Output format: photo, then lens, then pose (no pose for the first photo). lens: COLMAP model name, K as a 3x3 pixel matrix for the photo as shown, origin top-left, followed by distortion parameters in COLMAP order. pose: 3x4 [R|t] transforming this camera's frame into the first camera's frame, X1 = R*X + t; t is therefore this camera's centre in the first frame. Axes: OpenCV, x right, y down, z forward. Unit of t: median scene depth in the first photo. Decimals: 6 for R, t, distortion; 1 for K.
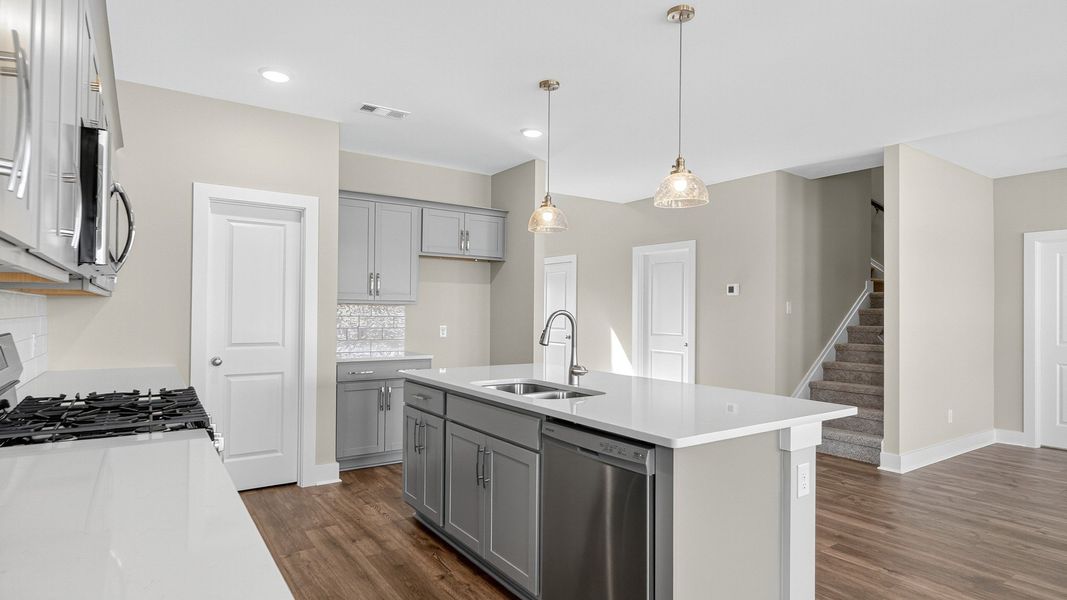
lens RADIAL K [[575.0, 0, 542.2], [0, 575.0, 300.8], [0, 0, 1]] dist [0.000470, -0.001614]
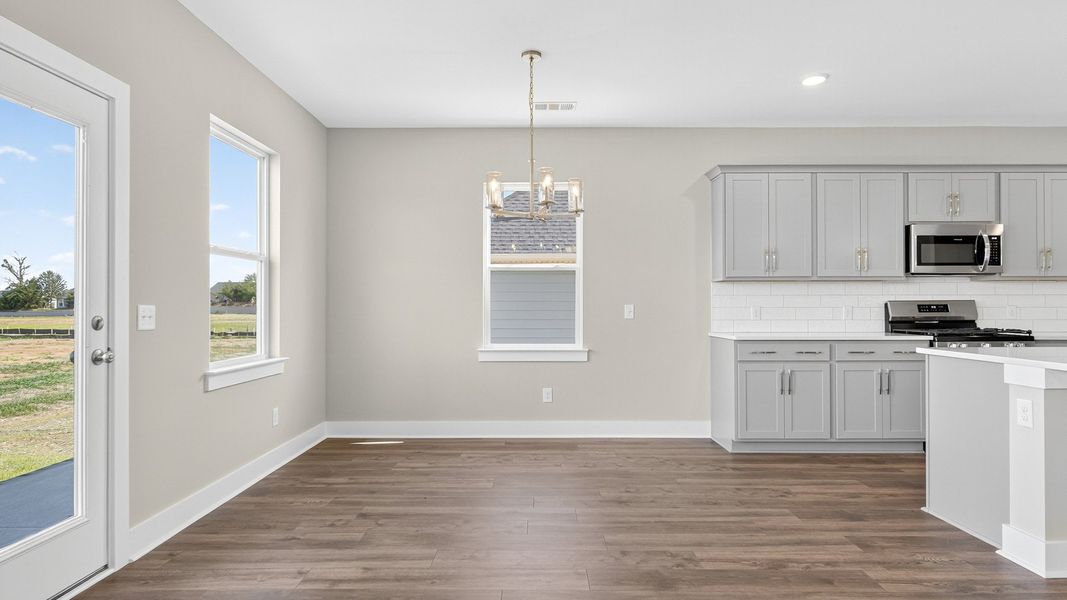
lens RADIAL K [[575.0, 0, 531.2], [0, 575.0, 302.2], [0, 0, 1]] dist [0.000470, -0.001614]
pose [[-0.577806, -0.014654, -0.816043, 0.924086], [0.010705, 0.999617, -0.025531, 0.049004], [0.816104, -0.023488, -0.577427, 0.400724]]
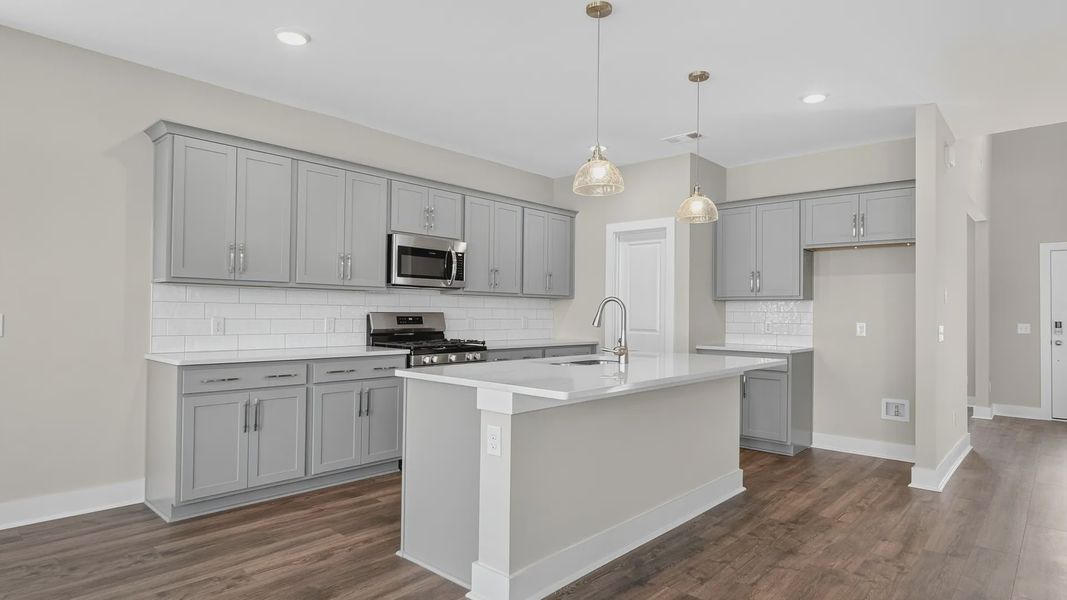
lens RADIAL K [[575.0, 0, 541.0], [0, 575.0, 305.8], [0, 0, 1]] dist [0.000470, -0.001614]
pose [[0.221484, -0.019999, -0.974959, 0.716076], [0.007288, 0.999796, -0.018853, 0.036035], [0.975137, -0.002930, 0.221584, 0.393819]]
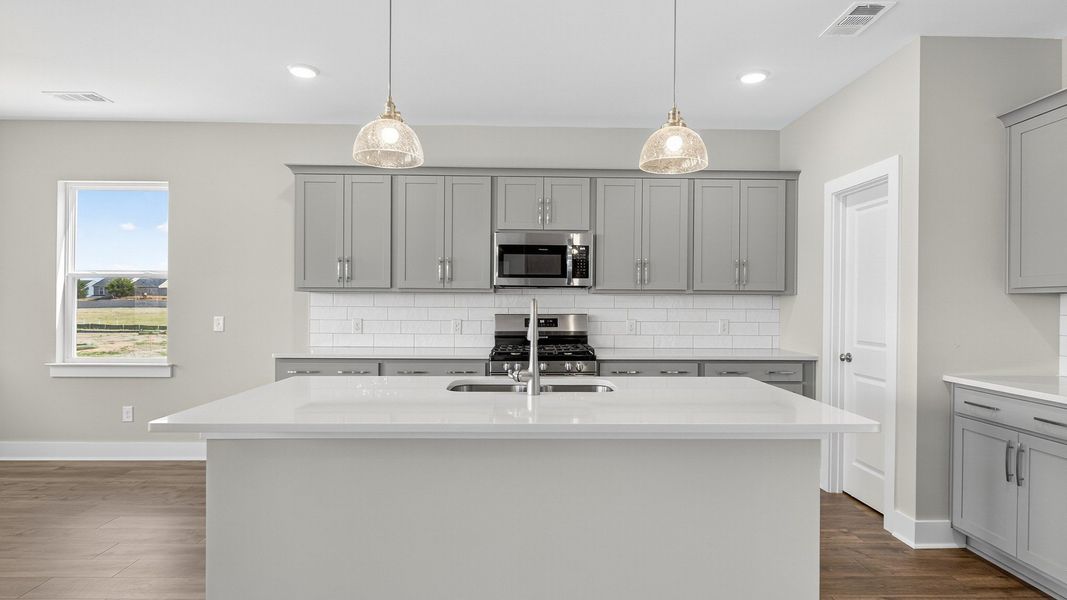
lens RADIAL K [[578.0, 0, 537.8], [0, 578.0, 299.1], [0, 0, 1]] dist [-0.005244, 0.002304]
pose [[-0.556043, -0.016781, -0.830984, 0.457944], [0.002951, 0.999750, -0.022164, 0.022665], [0.831148, -0.014776, -0.555855, 0.939645]]
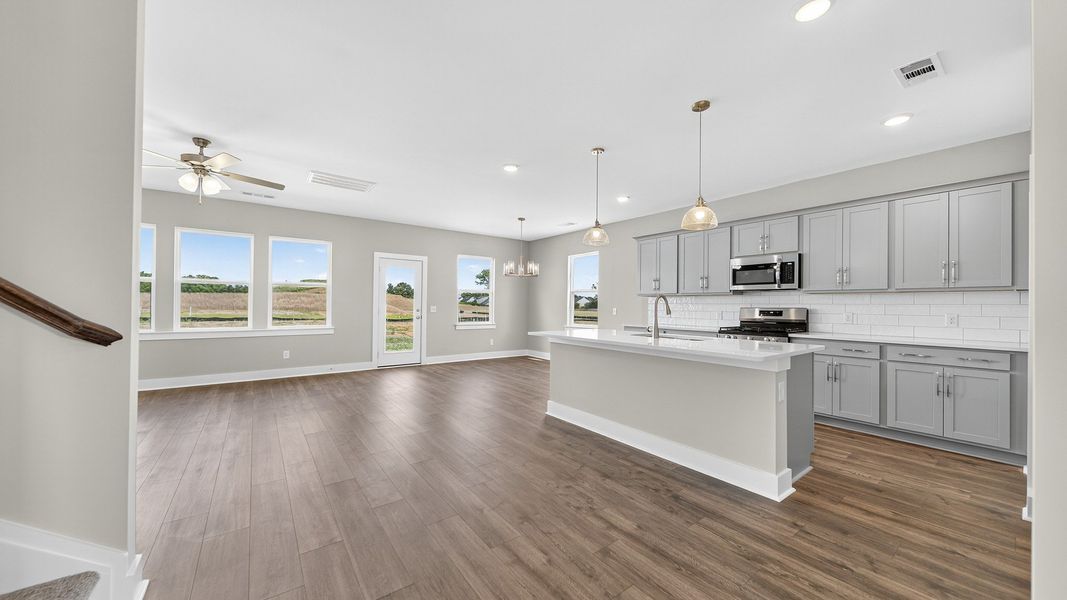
lens RADIAL K [[372.7, 0, 537.5], [0, 372.7, 303.2], [0, 0, 1]] dist [0.001583, -0.001824]
pose [[-0.998985, -0.018704, -0.040973, 0.293181], [-0.017762, 0.999573, -0.023217, 0.048066], [0.041389, -0.022465, -0.998890, 1.360511]]
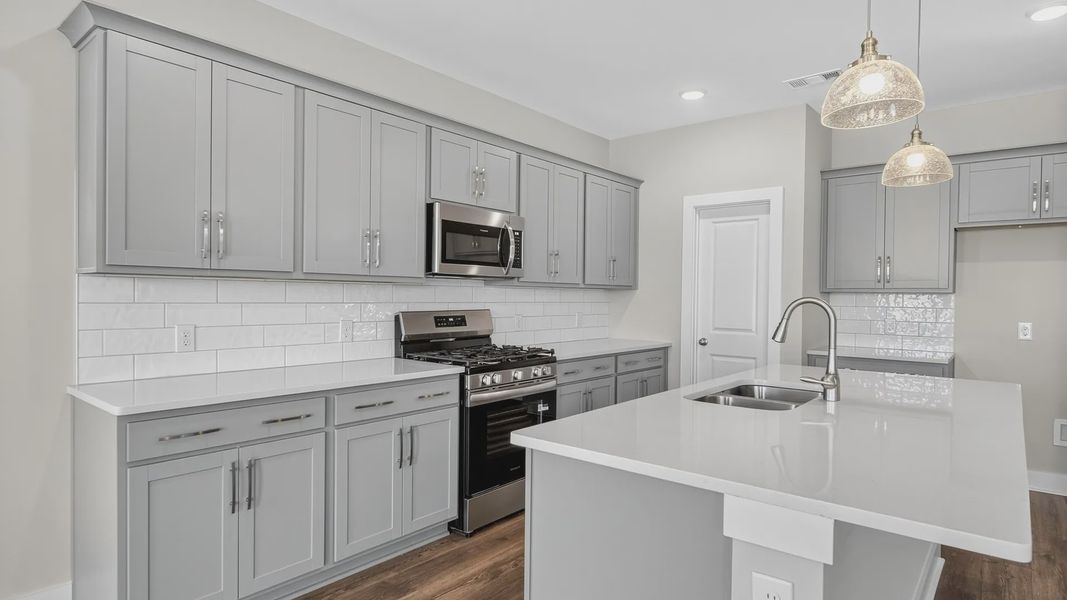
lens RADIAL K [[575.0, 0, 543.5], [0, 575.0, 303.2], [0, 0, 1]] dist [0.000470, -0.001614]
pose [[0.266464, 0.005546, -0.963829, 0.422649], [0.007771, 0.999939, 0.007902, 0.011057], [0.963814, -0.009595, 0.266404, 0.306349]]
